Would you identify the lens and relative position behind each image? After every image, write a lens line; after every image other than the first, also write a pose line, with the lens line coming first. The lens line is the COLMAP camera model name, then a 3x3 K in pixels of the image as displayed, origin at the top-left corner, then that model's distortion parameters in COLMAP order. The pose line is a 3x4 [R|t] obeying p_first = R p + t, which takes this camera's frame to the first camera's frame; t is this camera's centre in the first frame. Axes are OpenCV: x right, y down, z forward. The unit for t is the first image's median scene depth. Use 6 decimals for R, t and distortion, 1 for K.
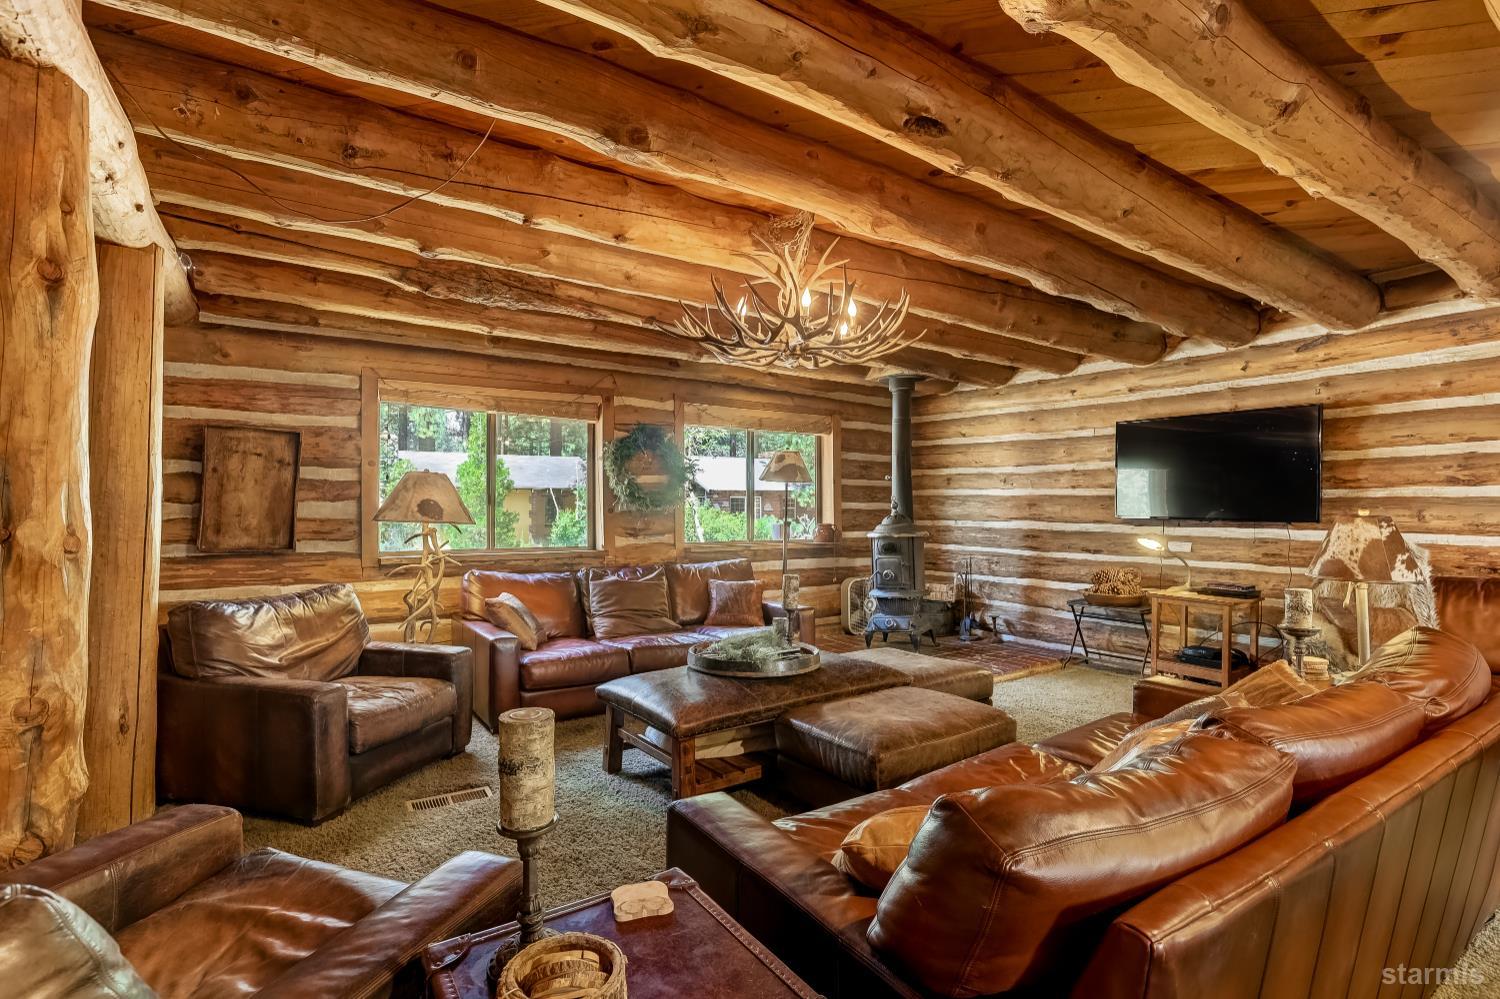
lens RADIAL K [[714.5, 0, 734.5], [0, 714.5, 497.9], [0, 0, 1]] dist [-0.016924, 0.002203]
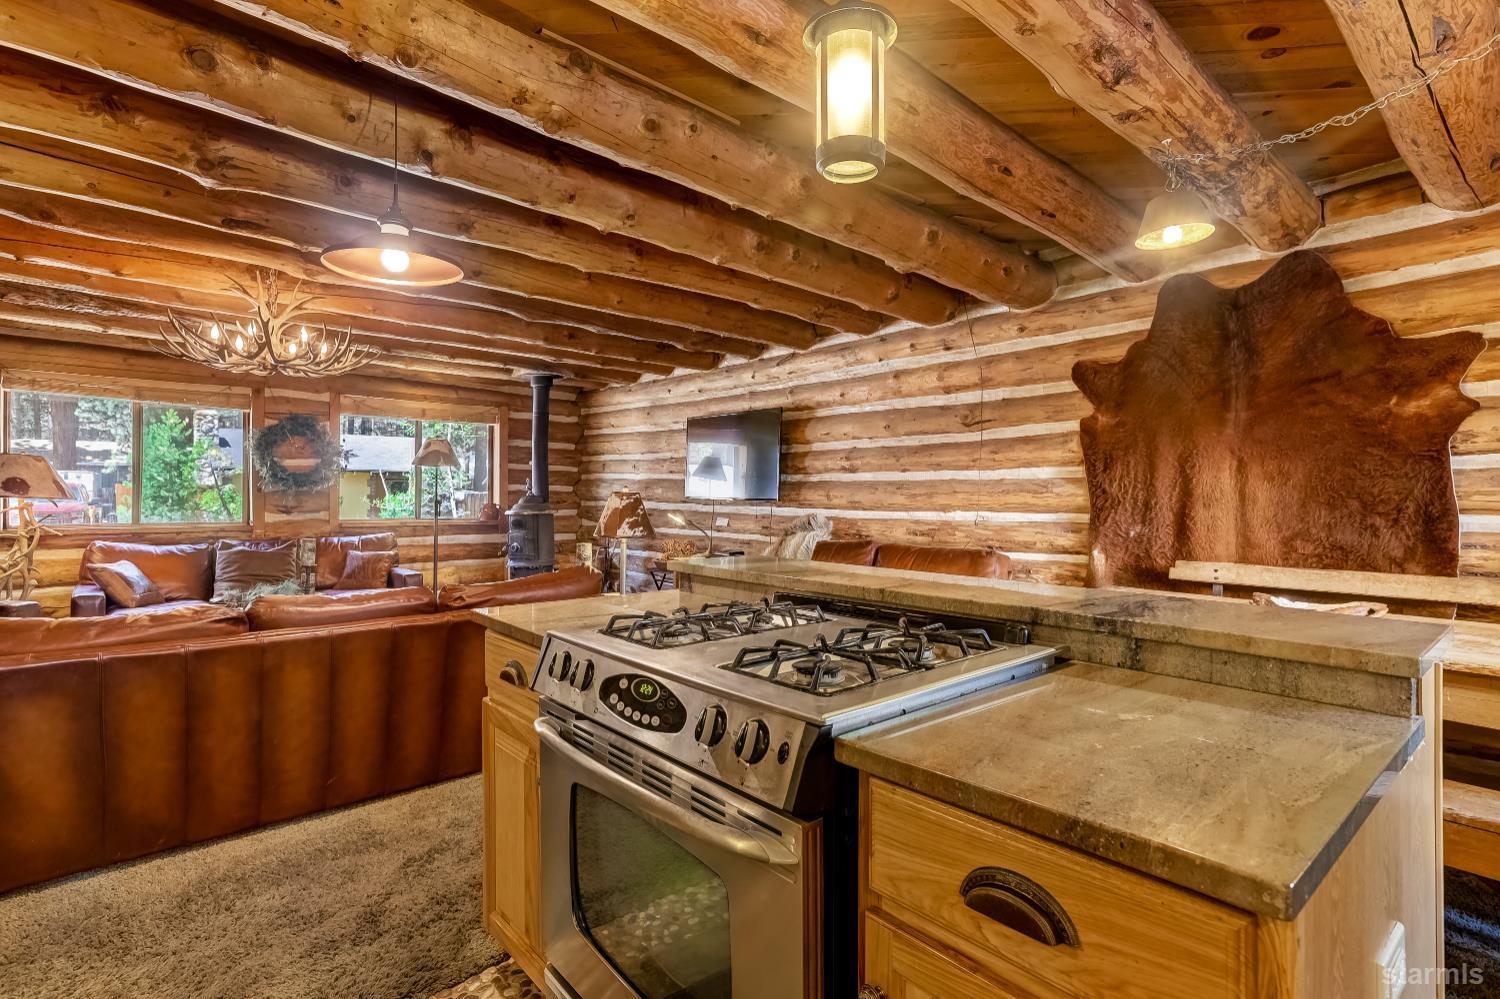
lens RADIAL K [[749.3, 0, 754.2], [0, 749.3, 497.5], [0, 0, 1]] dist [-0.024128, 0.005351]
pose [[0.993368, 0.004494, 0.114890, 0.459653], [-0.006574, 0.999821, 0.017731, 0.003757], [-0.114789, -0.018368, 0.993220, -0.243802]]
